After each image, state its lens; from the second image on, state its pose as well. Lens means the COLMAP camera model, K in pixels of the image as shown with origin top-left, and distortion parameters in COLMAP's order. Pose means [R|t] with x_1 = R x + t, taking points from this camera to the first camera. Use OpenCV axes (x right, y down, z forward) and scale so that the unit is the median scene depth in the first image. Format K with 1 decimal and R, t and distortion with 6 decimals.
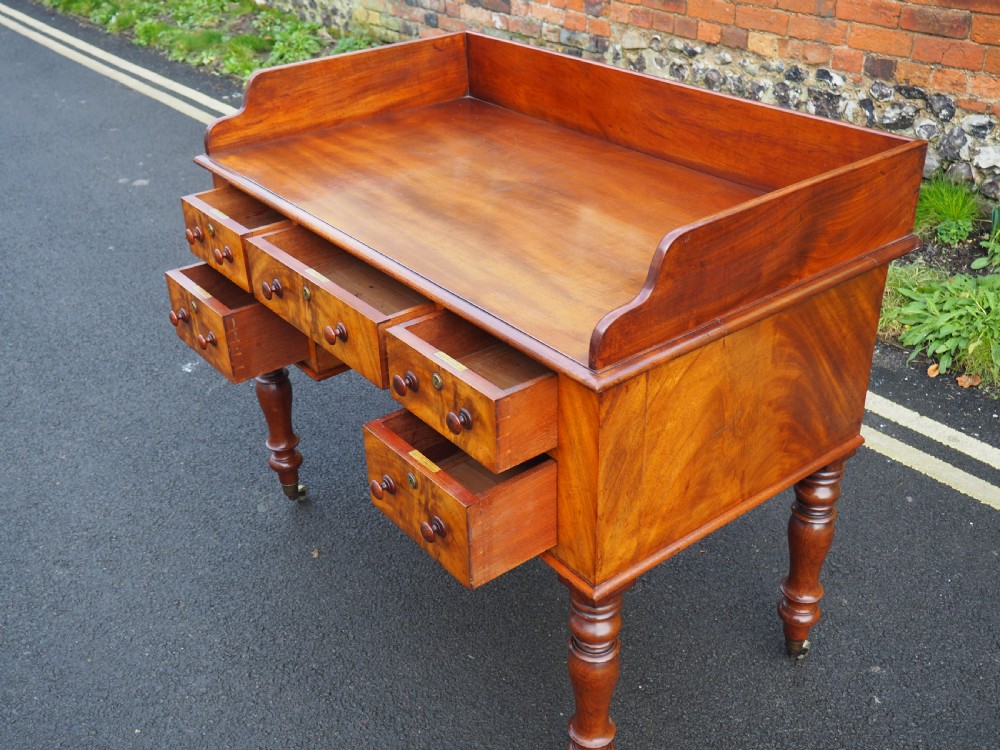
lens RADIAL K [[983.3, 0, 500.0], [0, 983.3, 375.0], [0, 0, 1]] dist [-0.005092, 0.007758]
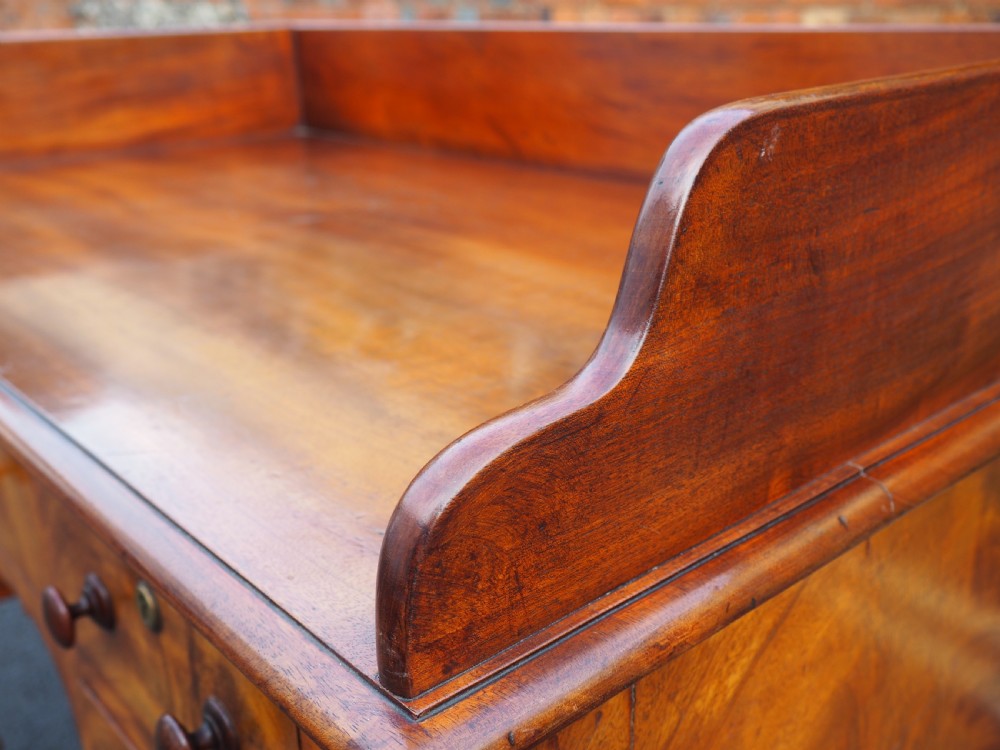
lens RADIAL K [[1010.9, 0, 500.0], [0, 1010.9, 375.0], [0, 0, 1]] dist [0.006217, 0.013541]
pose [[0.998356, -0.013931, 0.055597, 0.091970], [0.023344, 0.984745, -0.172432, -0.031516], [-0.052347, 0.173446, 0.983451, 0.658476]]
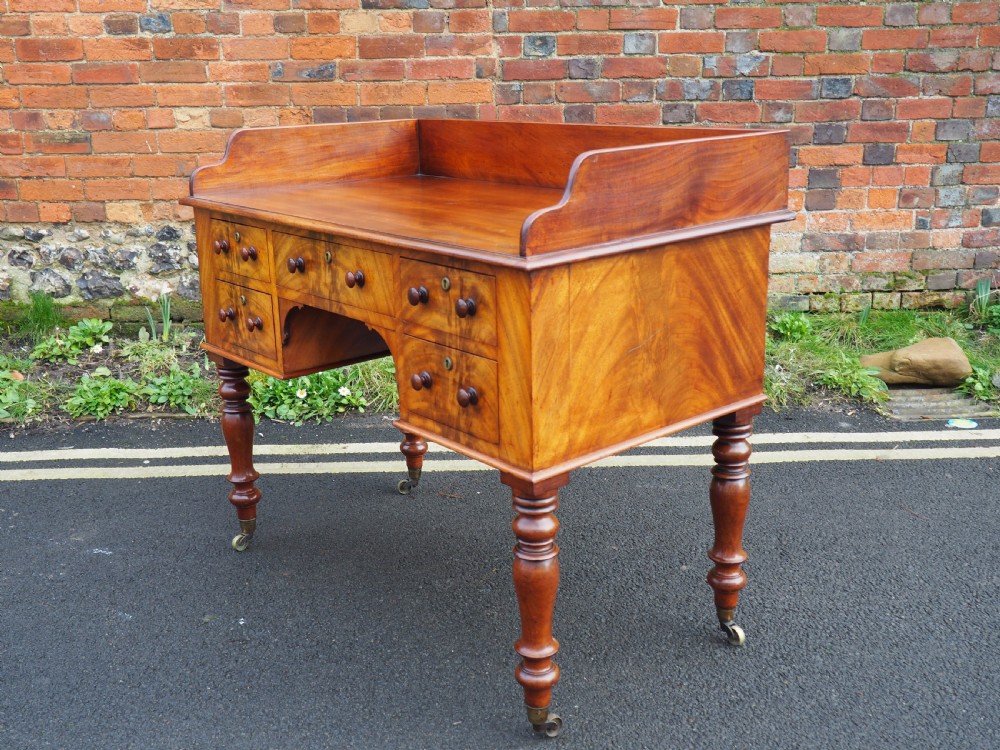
lens RADIAL K [[1010.9, 0, 500.0], [0, 1010.9, 375.0], [0, 0, 1]] dist [0.006217, 0.013541]
pose [[0.998702, -0.009261, 0.050089, 0.000624], [0.020640, 0.972563, -0.231721, 0.372434], [-0.046569, 0.232454, 0.971492, -0.165153]]
